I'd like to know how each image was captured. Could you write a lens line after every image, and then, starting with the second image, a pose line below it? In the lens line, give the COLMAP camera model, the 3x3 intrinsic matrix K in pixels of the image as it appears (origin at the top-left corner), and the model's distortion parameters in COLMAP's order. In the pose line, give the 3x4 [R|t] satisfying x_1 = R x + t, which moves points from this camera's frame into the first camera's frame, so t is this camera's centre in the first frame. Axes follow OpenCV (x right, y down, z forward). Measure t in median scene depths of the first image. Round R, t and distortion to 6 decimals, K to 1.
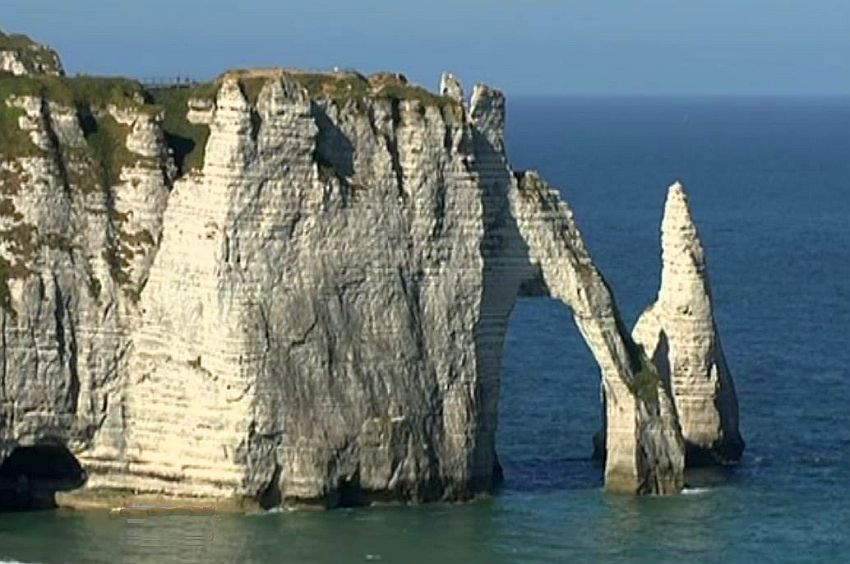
lens RADIAL K [[4411.3, 0, 494.9], [0, 4411.3, 305.5], [0, 0, 1]] dist [1.476463, 0.000000]
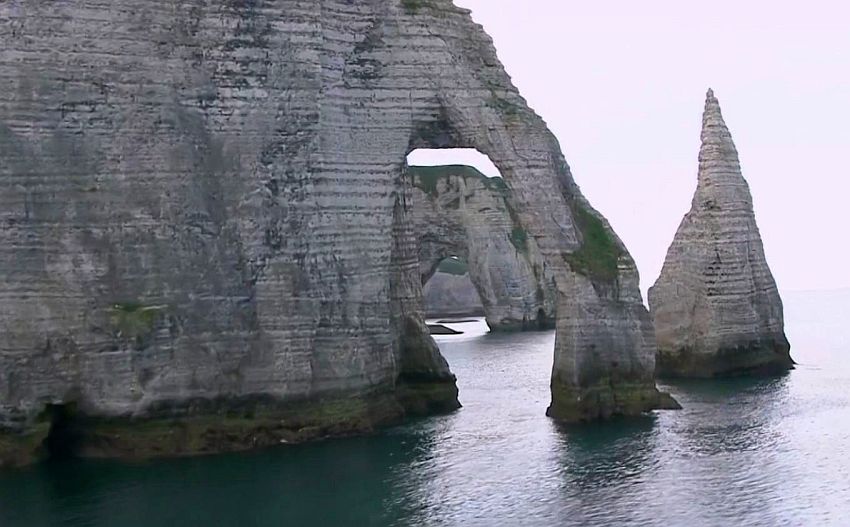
lens RADIAL K [[1270.5, 0, 451.9], [0, 1270.5, 272.2], [0, 0, 1]] dist [-0.065936, 0.000000]
pose [[0.962296, -0.047762, -0.267778, 0.070362], [0.035082, 0.998034, -0.051940, 0.031692], [0.269732, 0.040588, 0.962080, 0.833153]]
